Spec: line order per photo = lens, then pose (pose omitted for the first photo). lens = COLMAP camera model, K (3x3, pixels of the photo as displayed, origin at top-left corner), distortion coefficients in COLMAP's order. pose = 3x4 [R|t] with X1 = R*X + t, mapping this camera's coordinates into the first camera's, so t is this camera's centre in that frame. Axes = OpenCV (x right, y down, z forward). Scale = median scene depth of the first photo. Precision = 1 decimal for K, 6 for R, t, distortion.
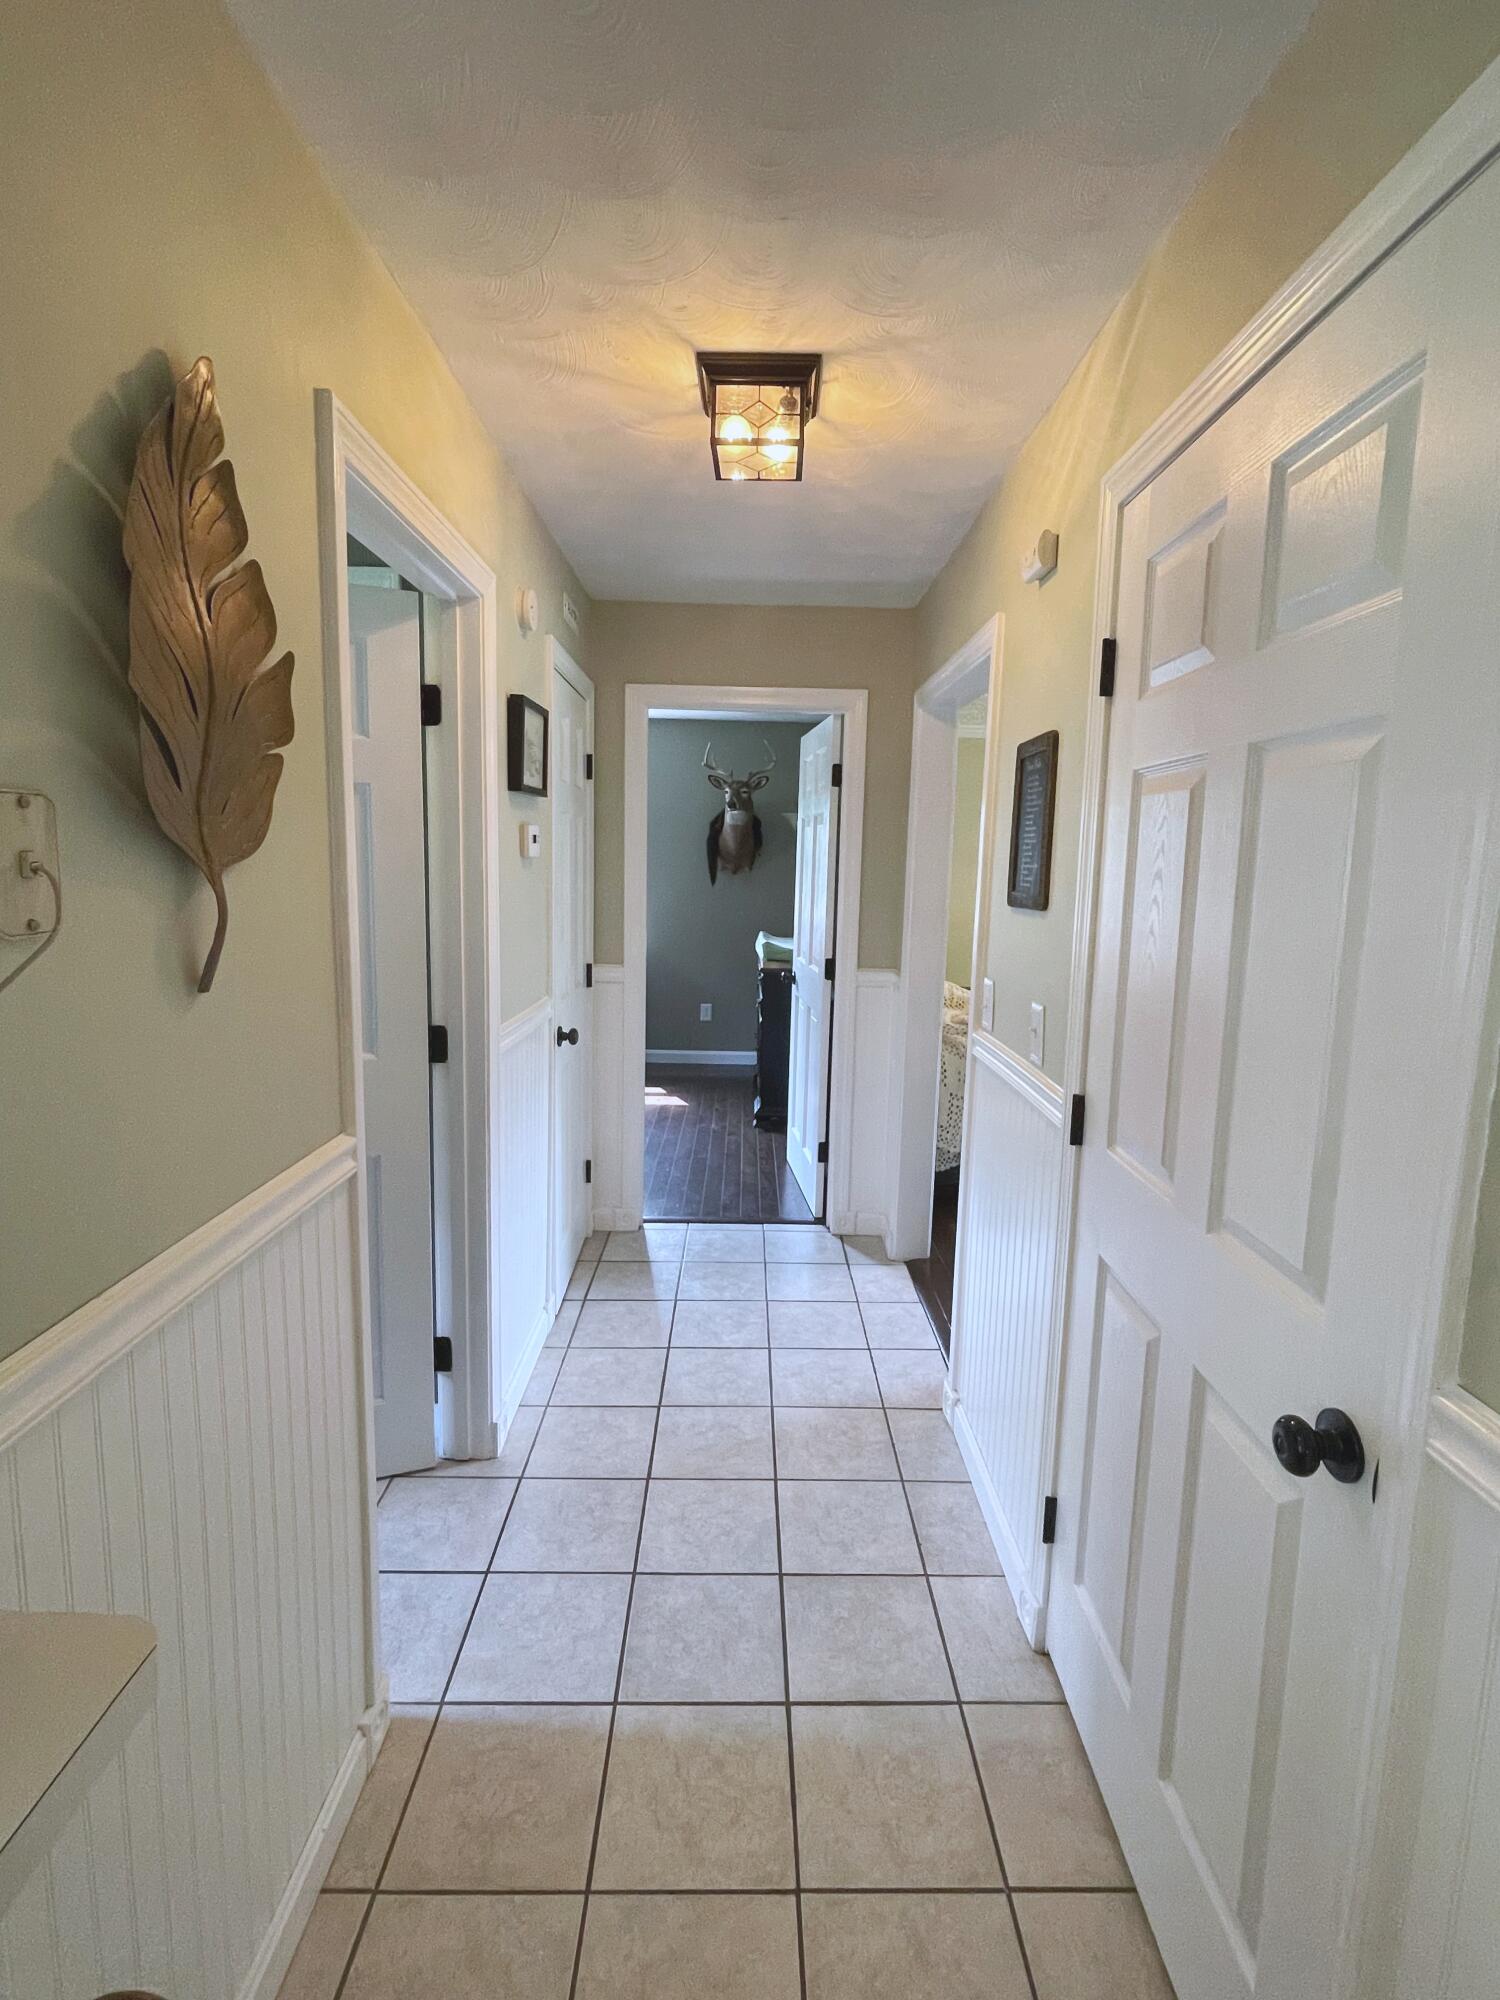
lens RADIAL K [[992.4, 0, 750.0], [0, 992.4, 1000.0], [0, 0, 1]] dist [-0.000830, -0.000153]
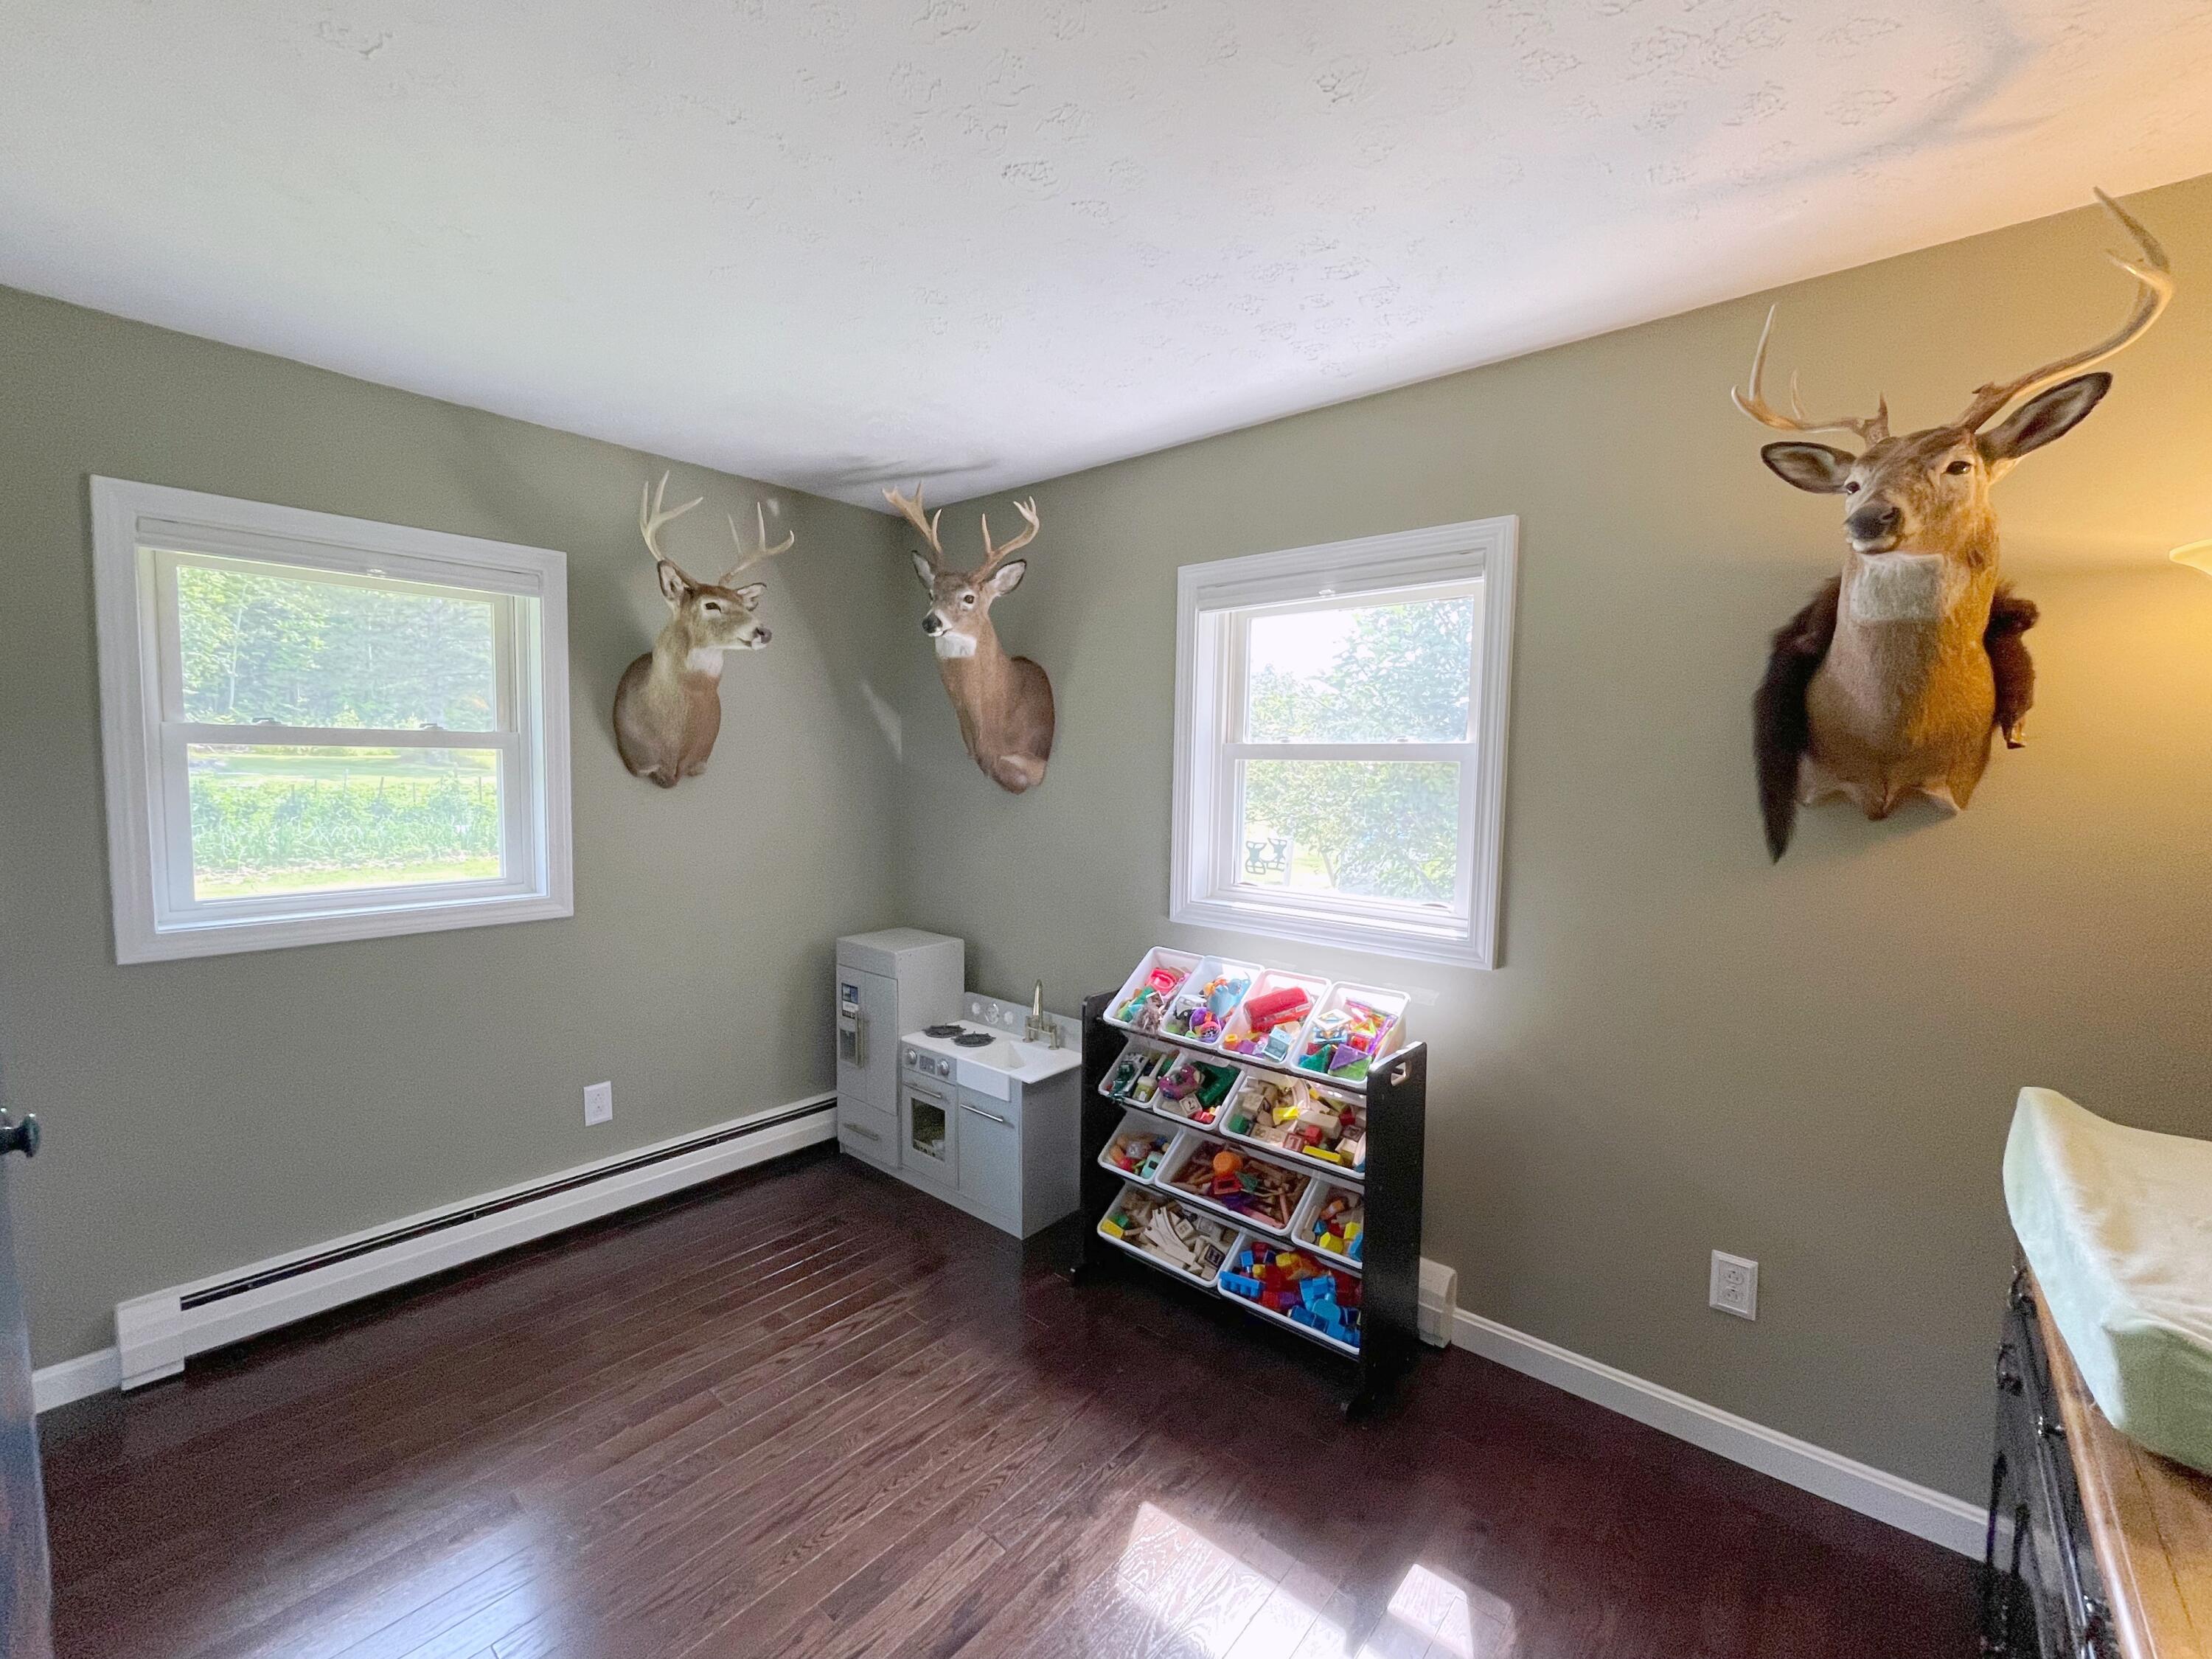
lens RADIAL K [[897.8, 0, 1106.0], [0, 897.8, 829.5], [0, 0, 1]] dist [-0.000829, -0.000182]
pose [[0.750181, 0.025926, -0.660724, -0.012721], [-0.084181, 0.994845, -0.056542, -0.094592], [0.655852, 0.098037, 0.748497, 0.697304]]
